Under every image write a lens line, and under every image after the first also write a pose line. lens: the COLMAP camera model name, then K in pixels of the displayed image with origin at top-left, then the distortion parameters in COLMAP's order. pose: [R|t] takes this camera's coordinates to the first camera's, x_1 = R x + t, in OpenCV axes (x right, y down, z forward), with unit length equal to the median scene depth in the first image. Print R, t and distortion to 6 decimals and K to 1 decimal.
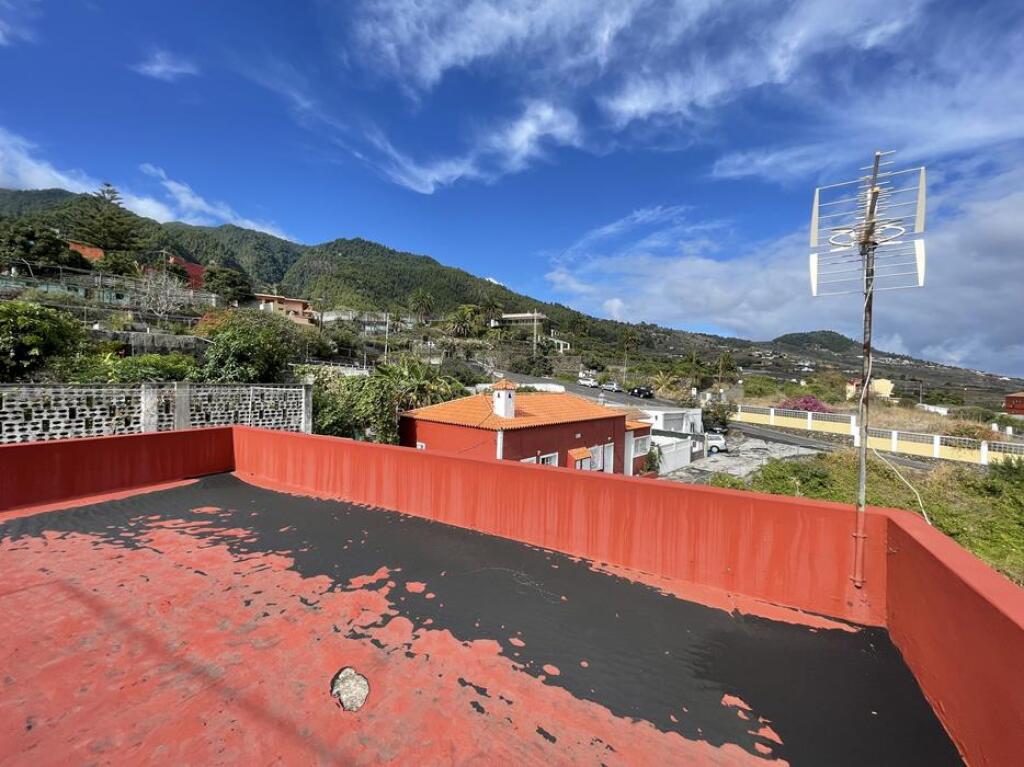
lens RADIAL K [[414.6, 0, 515.5], [0, 414.6, 381.5], [0, 0, 1]] dist [0.000498, -0.000855]
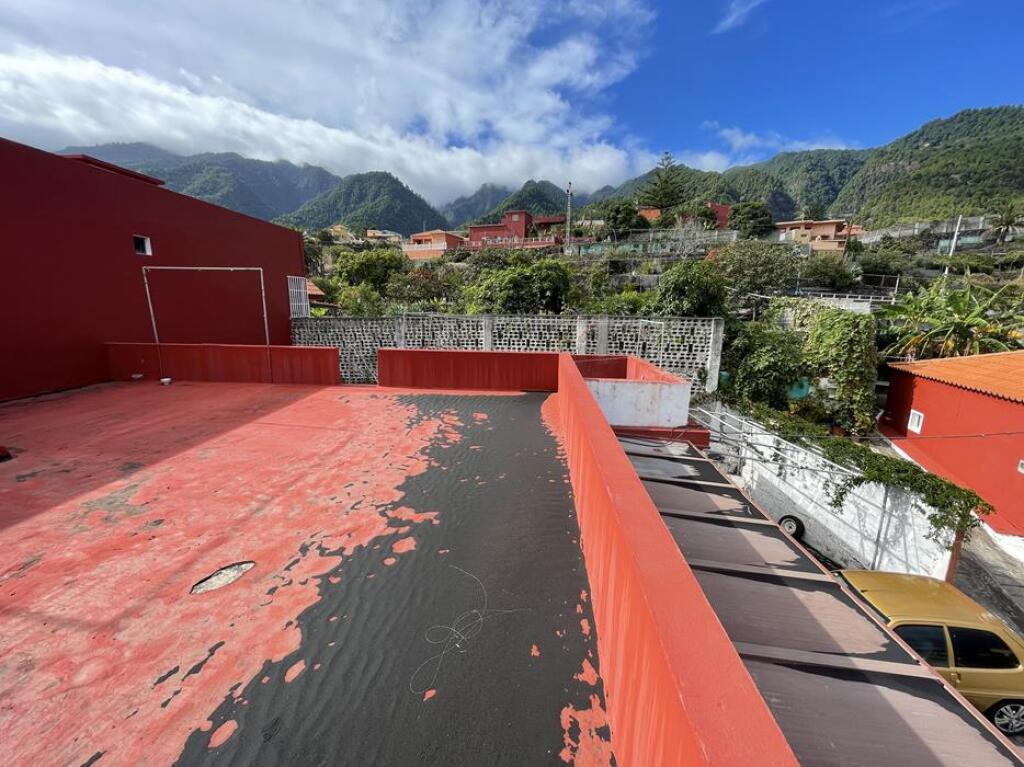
lens RADIAL K [[414.6, 0, 512.9], [0, 414.6, 380.8], [0, 0, 1]] dist [0.000498, -0.000855]
pose [[0.409373, 0.150354, -0.899893, 0.151125], [-0.012321, 0.987149, 0.159328, 0.002416], [0.912284, -0.054138, 0.405964, 0.223493]]
